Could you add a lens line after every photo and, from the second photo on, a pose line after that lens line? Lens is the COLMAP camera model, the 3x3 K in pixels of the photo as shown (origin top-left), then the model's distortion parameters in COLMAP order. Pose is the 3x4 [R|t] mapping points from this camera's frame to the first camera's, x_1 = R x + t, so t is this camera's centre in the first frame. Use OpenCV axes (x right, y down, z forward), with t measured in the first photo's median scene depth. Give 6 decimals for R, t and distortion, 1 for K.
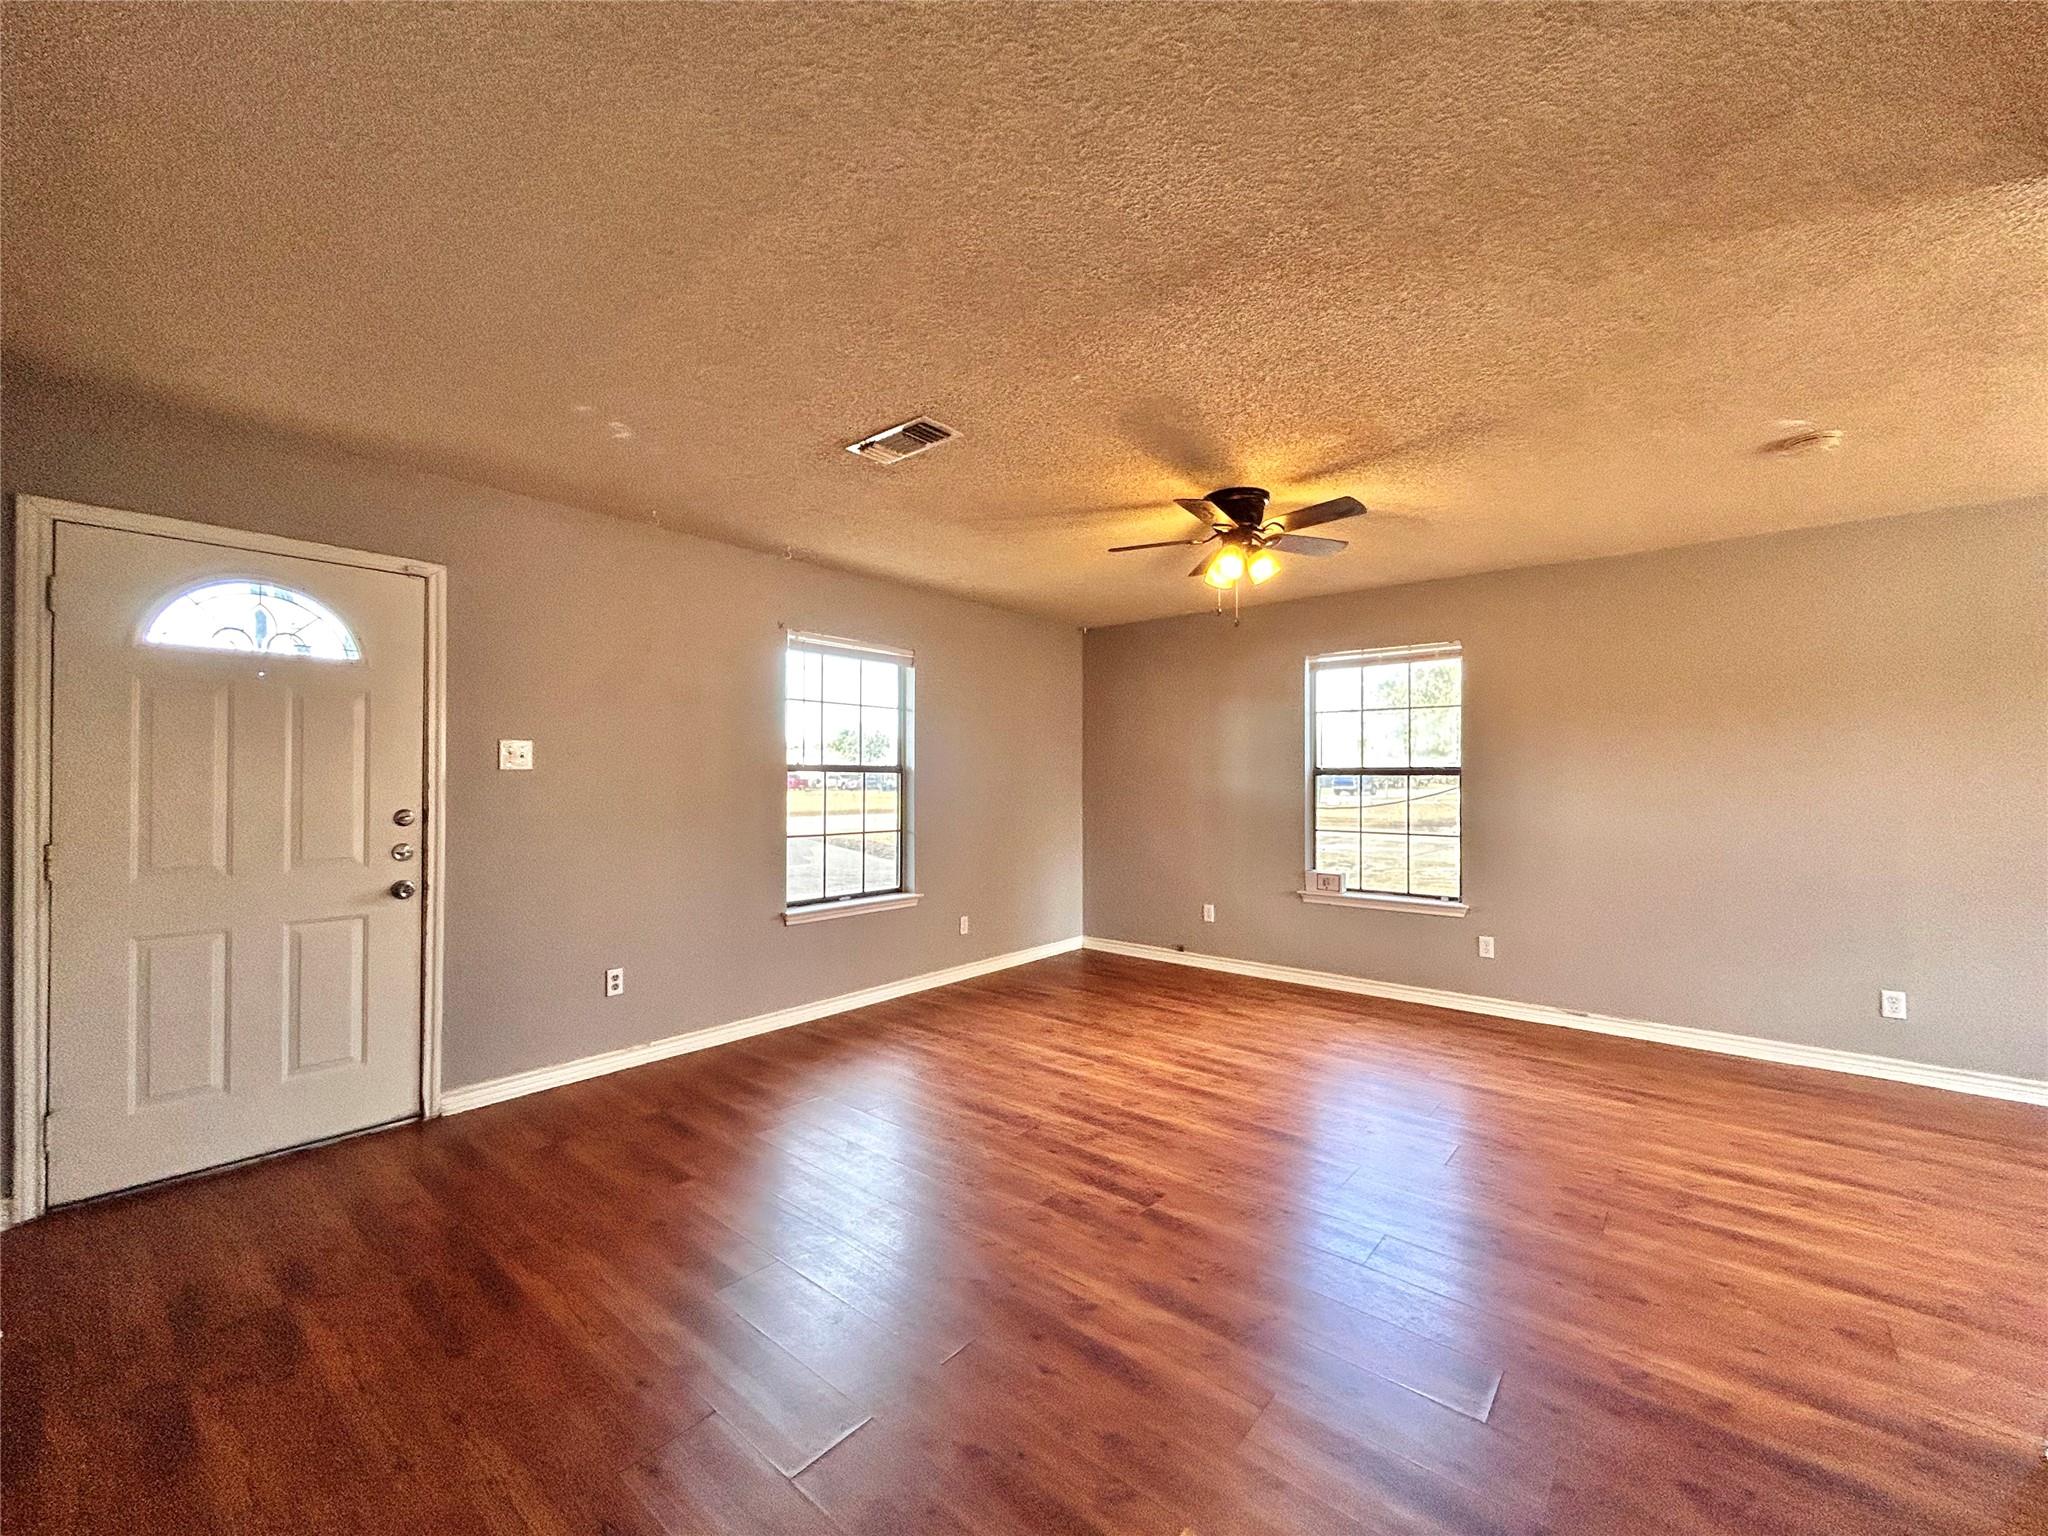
lens RADIAL K [[819.0, 0, 1028.0], [0, 819.0, 770.2], [0, 0, 1]] dist [-0.000222, 0.000215]
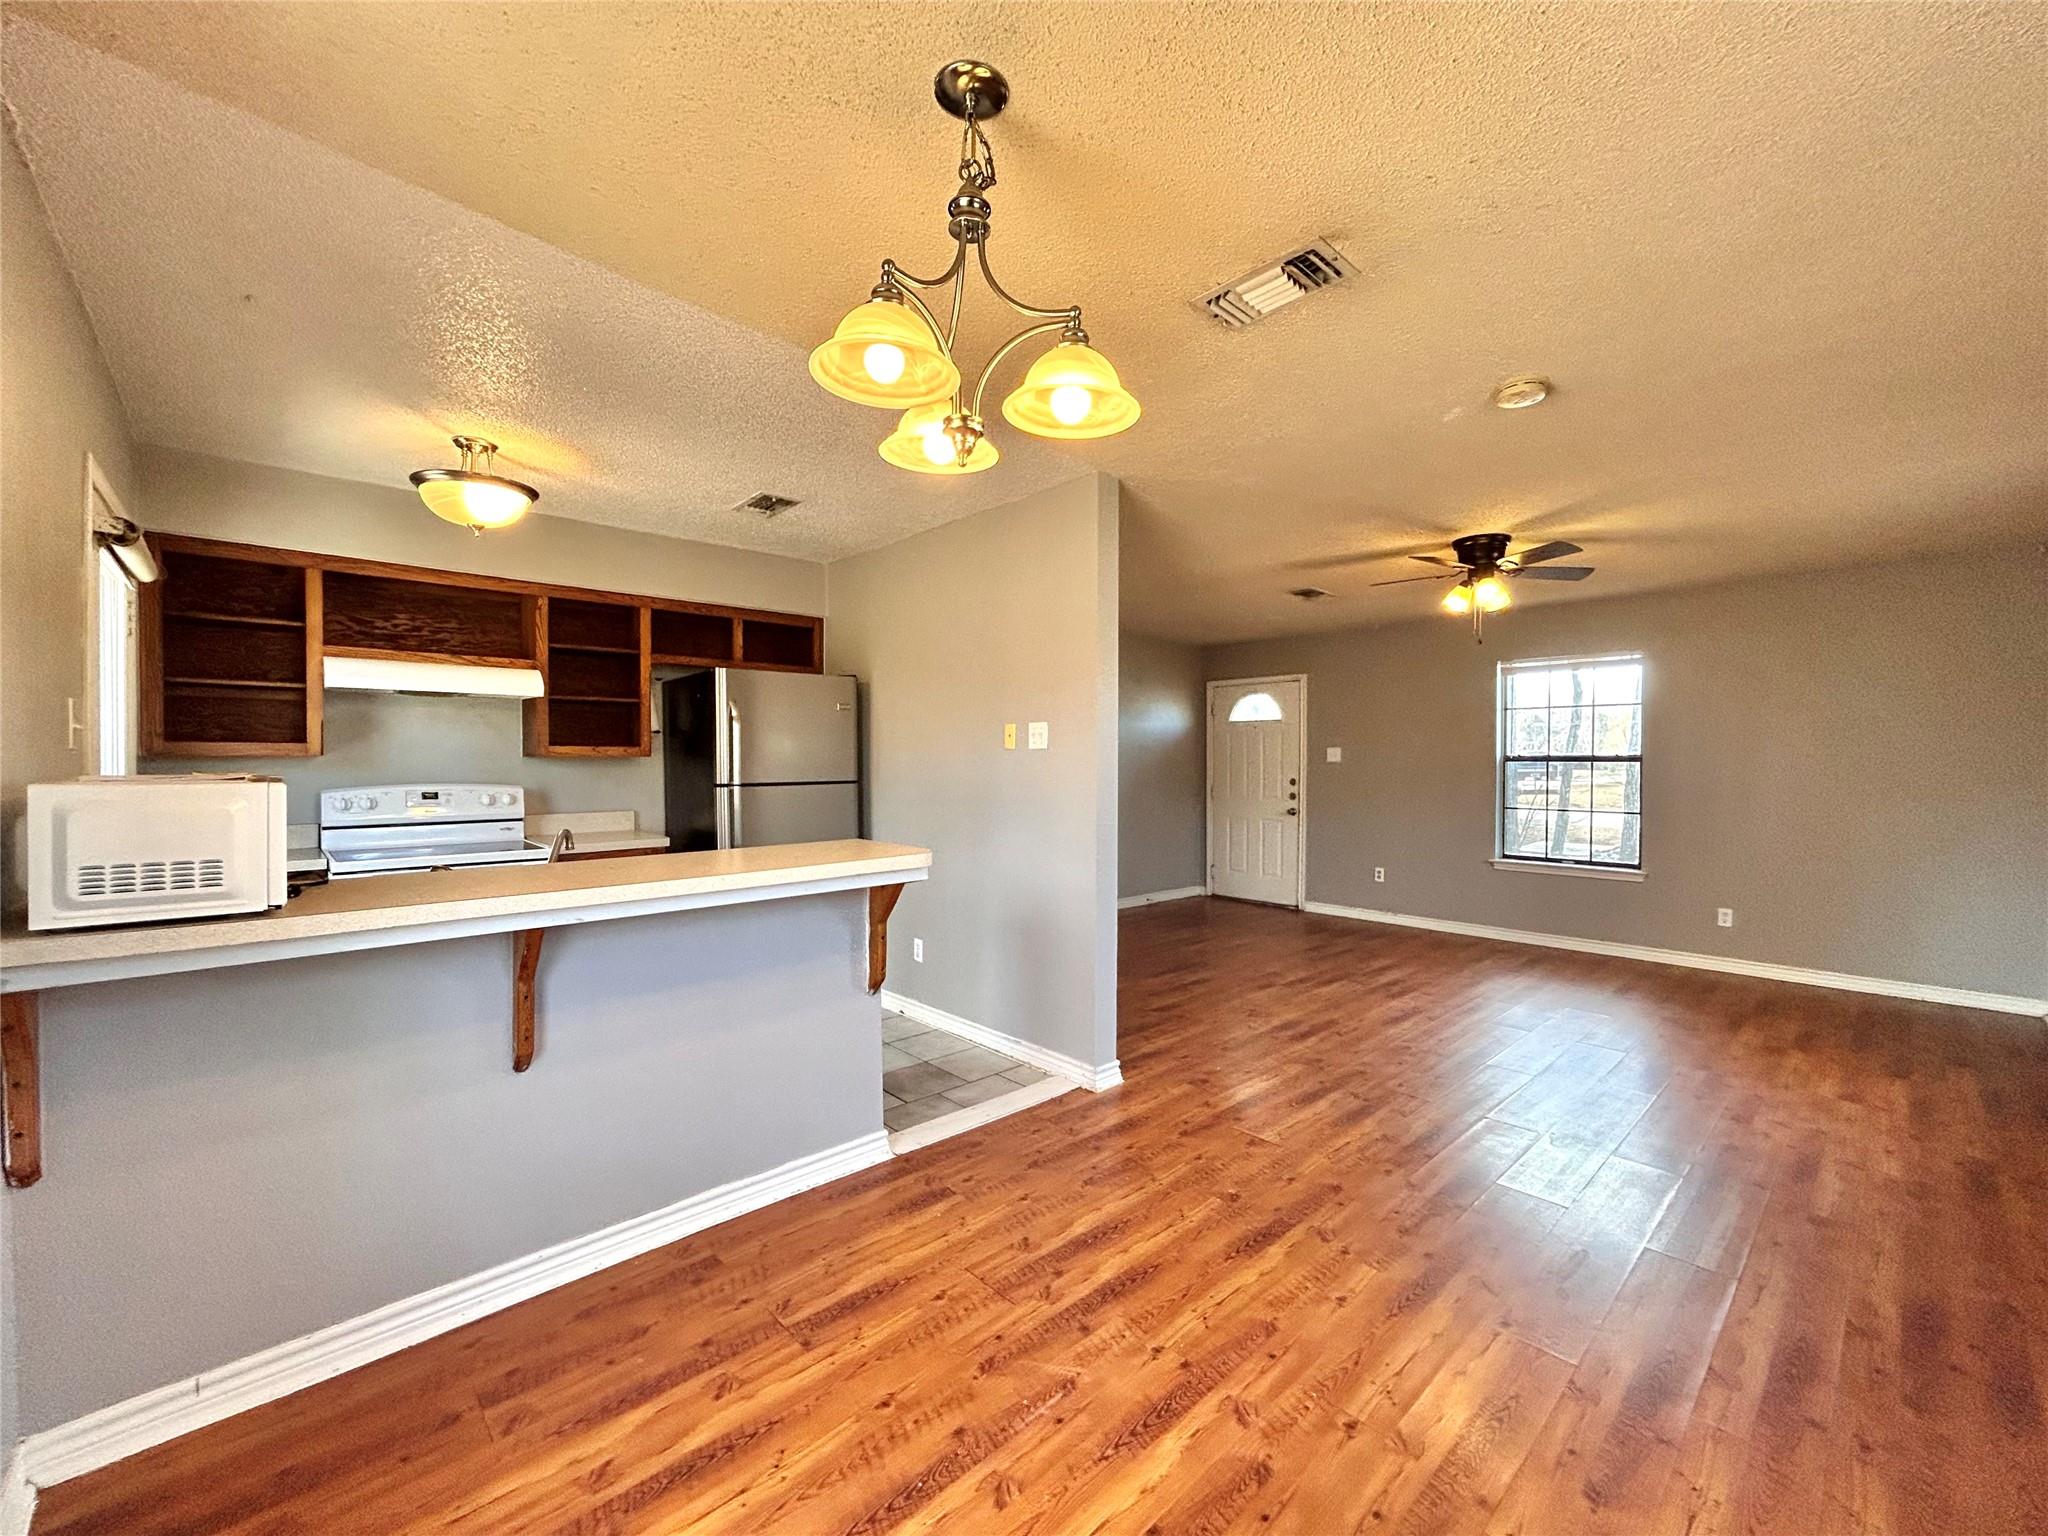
lens RADIAL K [[819.0, 0, 1028.0], [0, 819.0, 770.2], [0, 0, 1]] dist [-0.000222, 0.000215]
pose [[-0.129325, 0.005500, -0.991587, 1.414331], [0.008561, 0.999954, 0.004430, 0.004697], [0.991565, -0.007916, -0.129366, 0.434282]]
